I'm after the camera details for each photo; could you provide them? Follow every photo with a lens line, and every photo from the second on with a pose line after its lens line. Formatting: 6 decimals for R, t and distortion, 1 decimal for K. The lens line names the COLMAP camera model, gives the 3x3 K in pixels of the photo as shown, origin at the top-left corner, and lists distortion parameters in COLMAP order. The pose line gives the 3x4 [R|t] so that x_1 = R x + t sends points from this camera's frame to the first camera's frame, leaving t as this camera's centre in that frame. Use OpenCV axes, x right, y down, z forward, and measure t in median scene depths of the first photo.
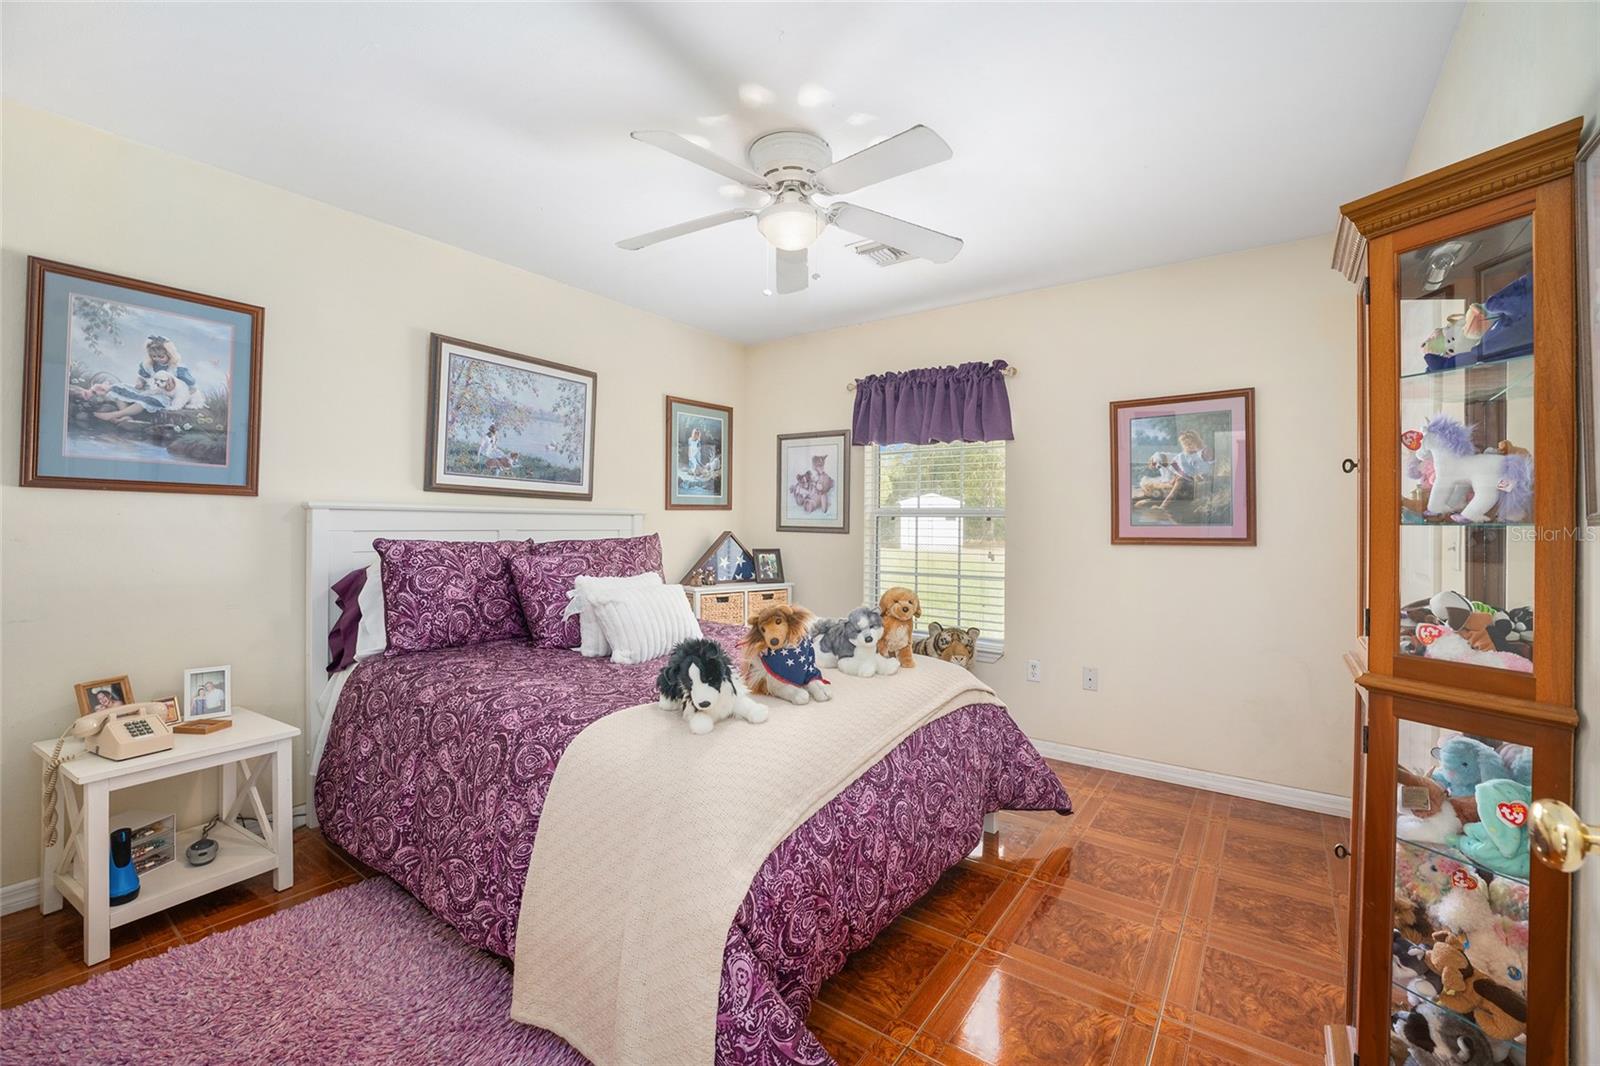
lens RADIAL K [[645.8, 0, 796.0], [0, 645.8, 521.7], [0, 0, 1]] dist [-0.019672, 0.000310]
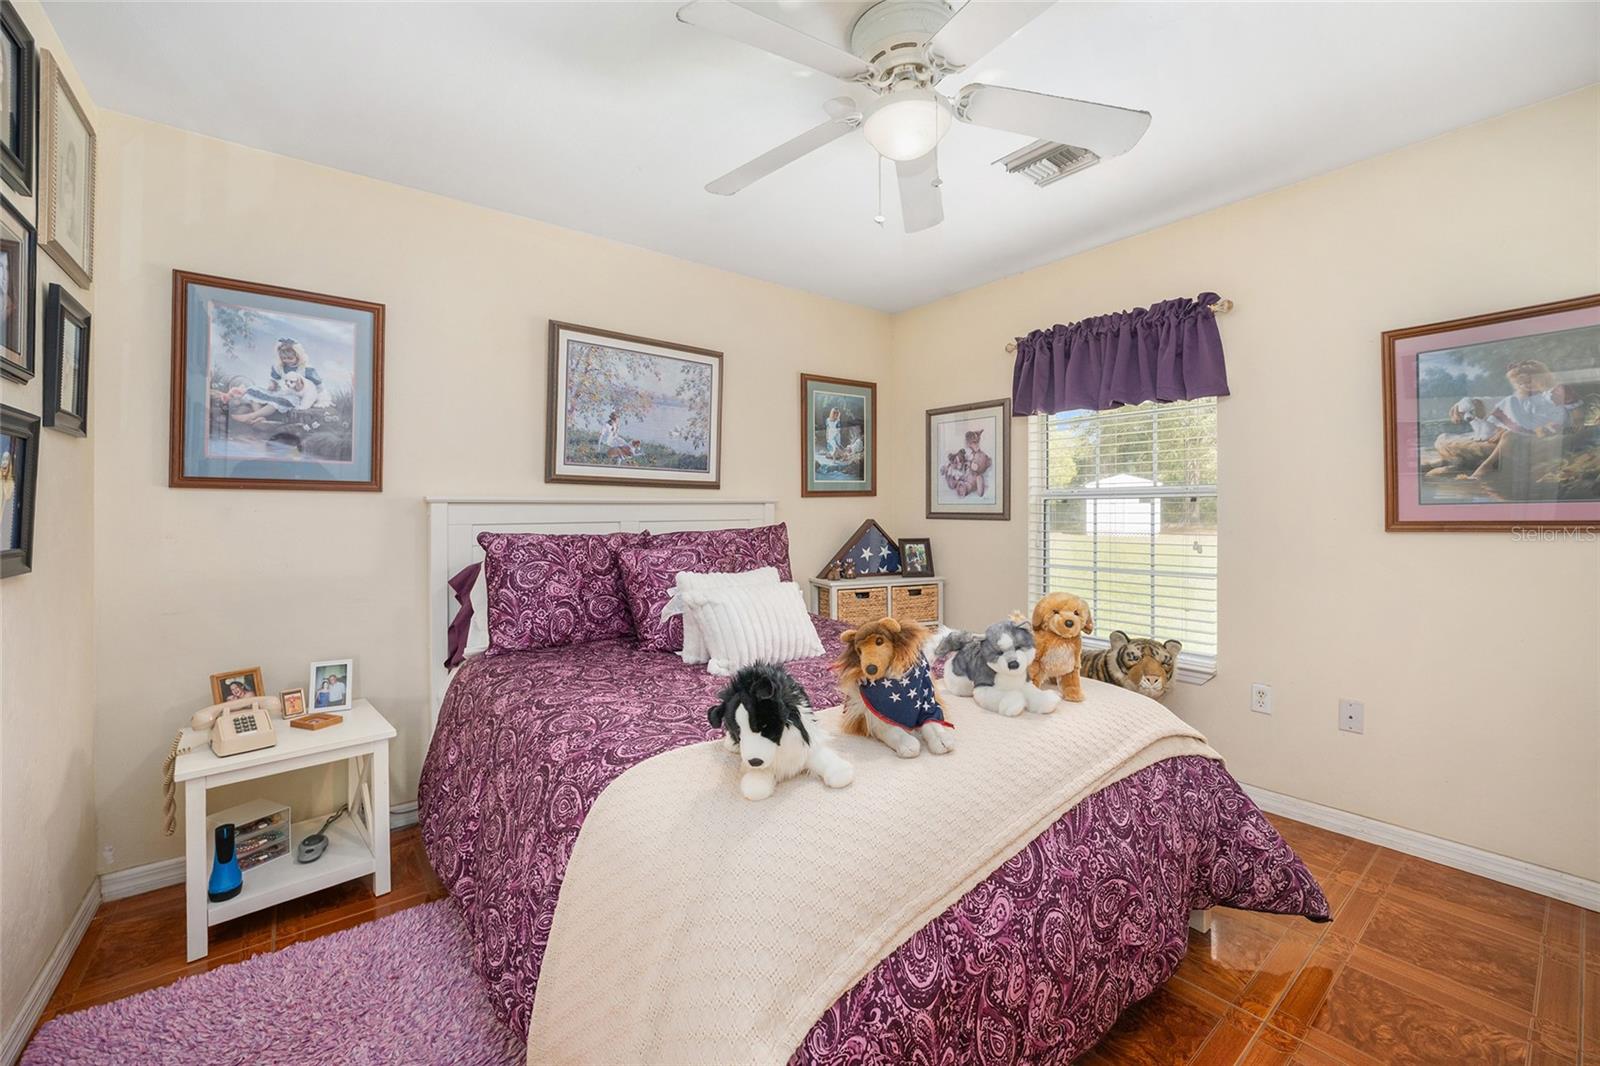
lens RADIAL K [[645.8, 0, 796.0], [0, 645.8, 521.7], [0, 0, 1]] dist [-0.019672, 0.000310]
pose [[0.965391, -0.012332, -0.260515, 0.060467], [0.017169, 0.999720, 0.016299, 0.002885], [0.260241, -0.020208, 0.965332, 0.210565]]
